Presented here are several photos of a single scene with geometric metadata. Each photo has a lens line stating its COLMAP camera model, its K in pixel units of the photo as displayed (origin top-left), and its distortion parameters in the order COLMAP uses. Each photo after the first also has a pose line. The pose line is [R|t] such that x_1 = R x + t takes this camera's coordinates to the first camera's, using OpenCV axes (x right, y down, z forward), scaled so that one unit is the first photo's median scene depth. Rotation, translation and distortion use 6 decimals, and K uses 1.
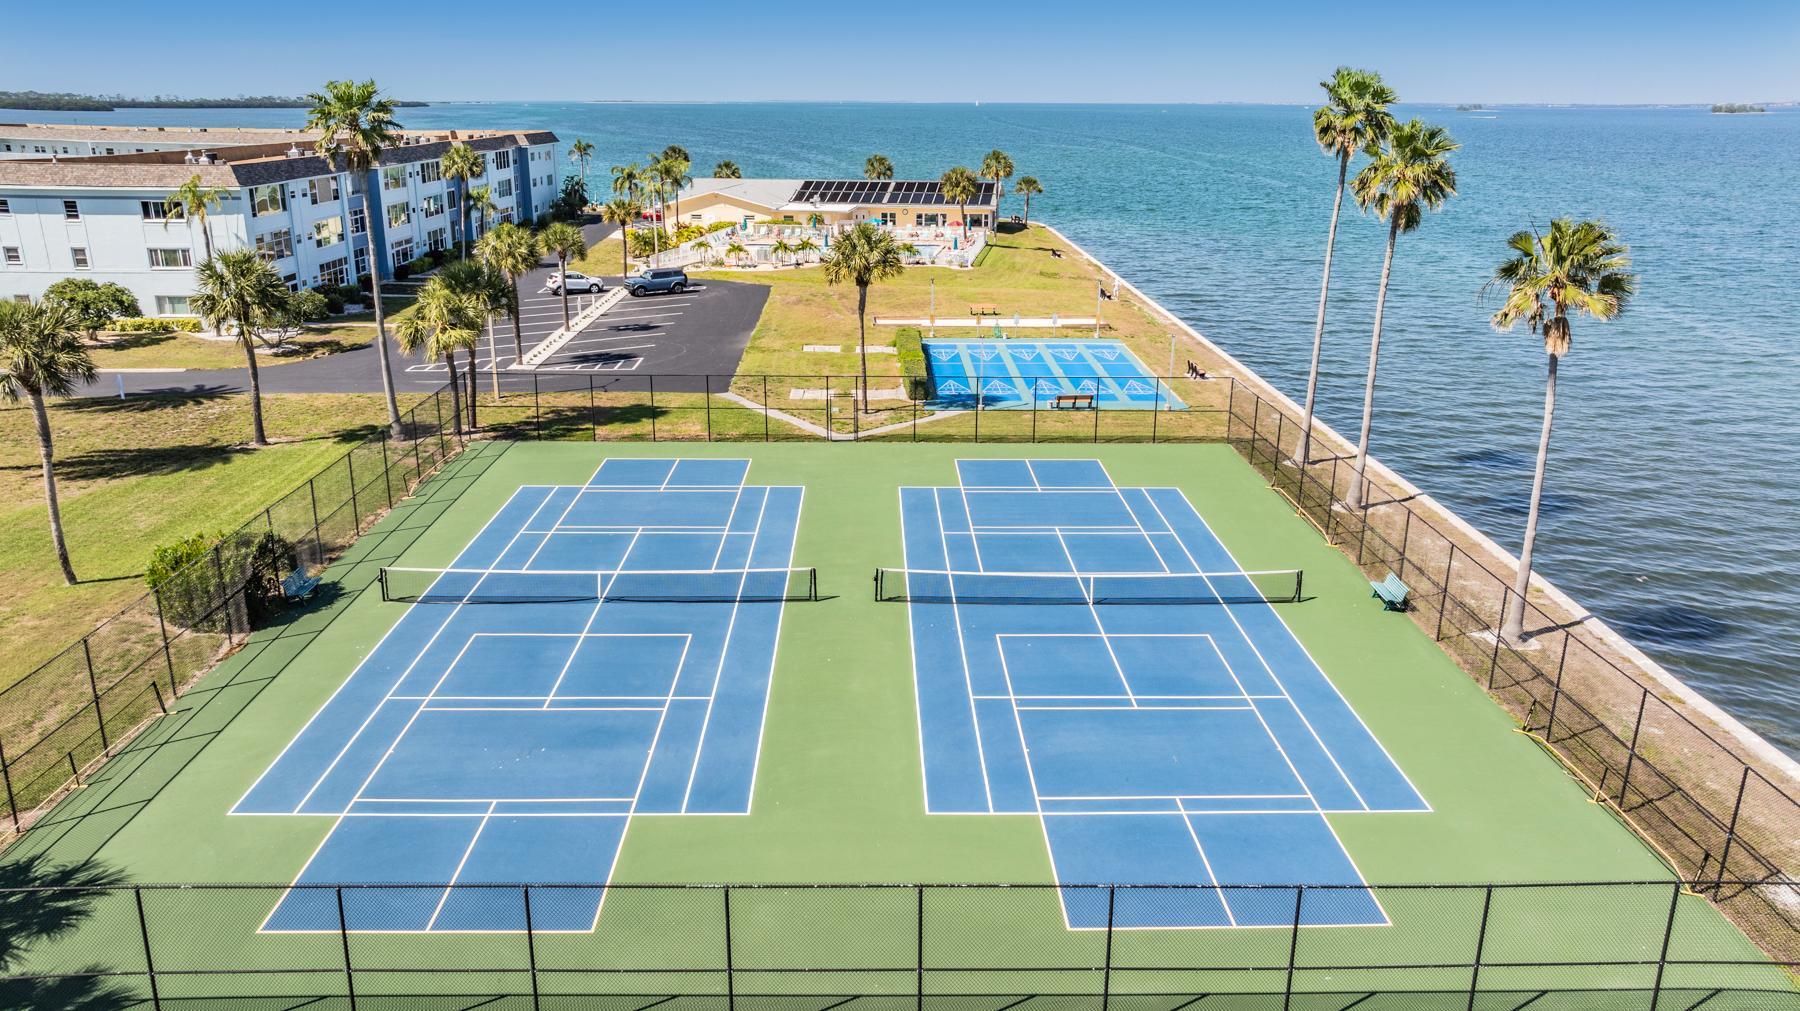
lens RADIAL K [[1264.0, 0, 900.0], [0, 1264.0, 505.5], [0, 0, 1]] dist [-0.004910, -0.000425]
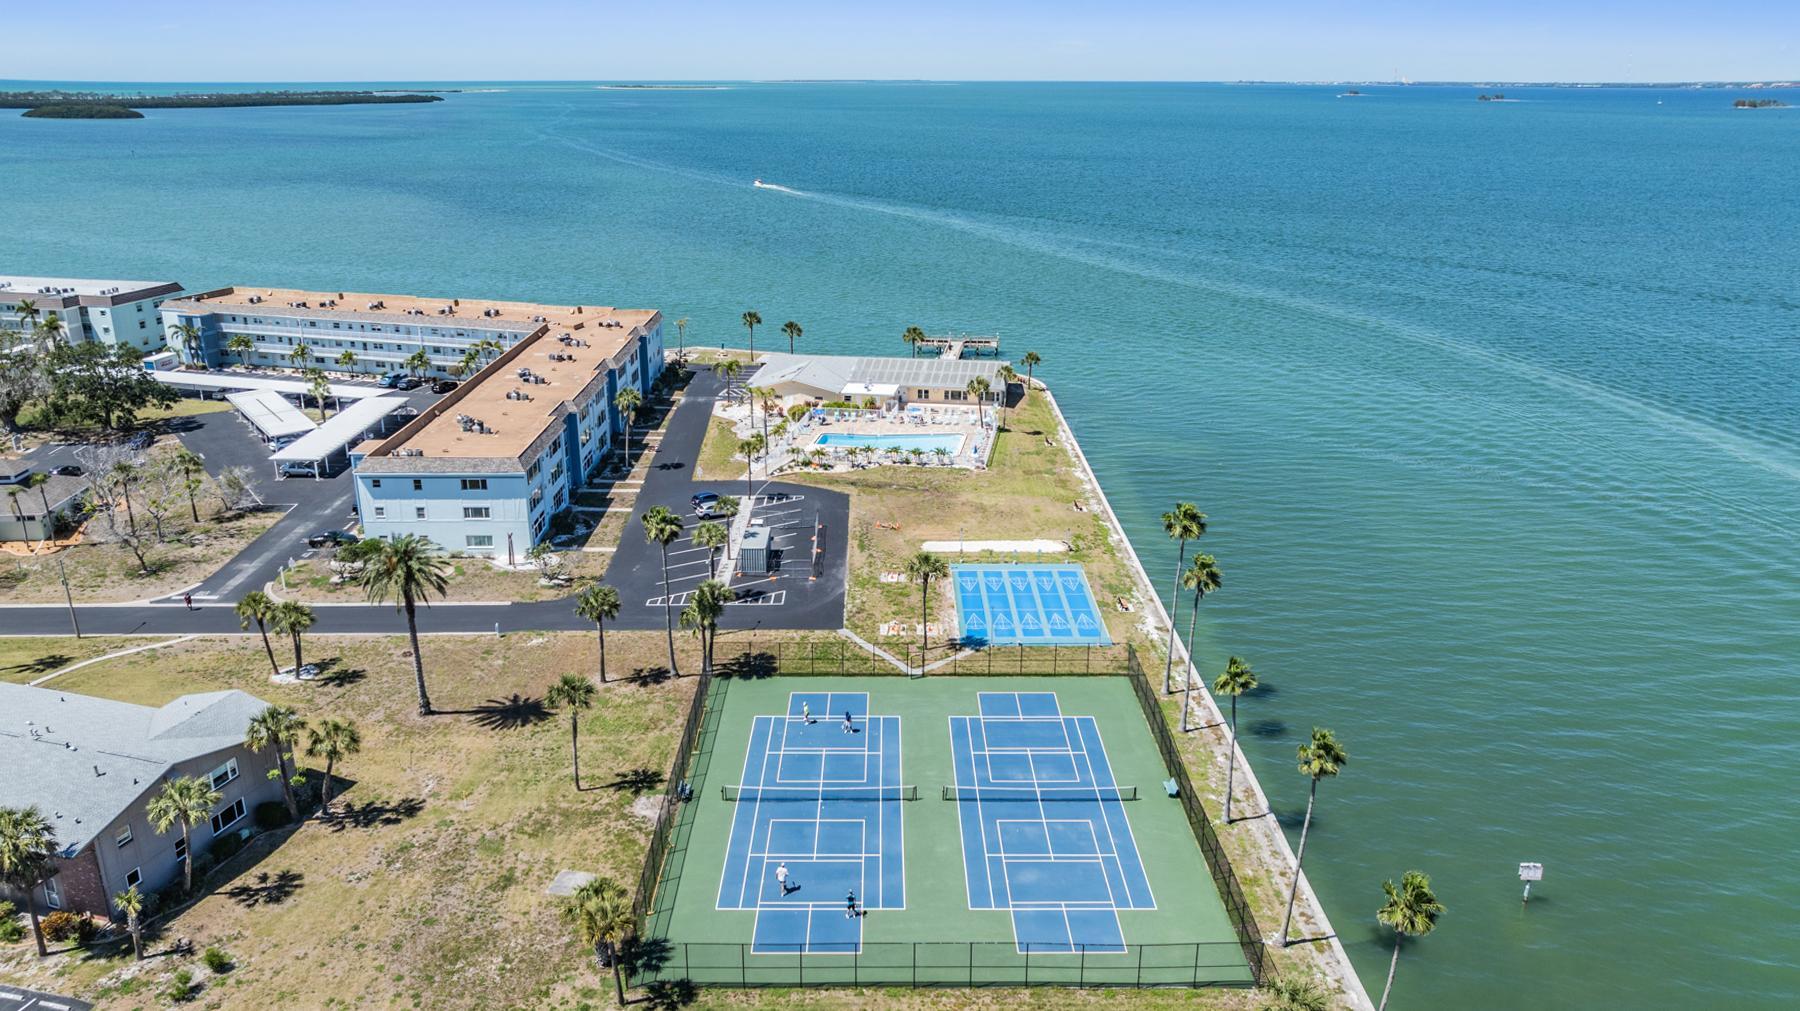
lens RADIAL K [[1293.0, 0, 900.0], [0, 1293.0, 505.5], [0, 0, 1]] dist [-0.003952, -0.003221]
pose [[0.999949, 0.001522, -0.009976, -0.063090], [-0.001404, 0.999928, 0.011903, -0.405559], [0.009993, -0.011888, 0.999879, -1.094616]]
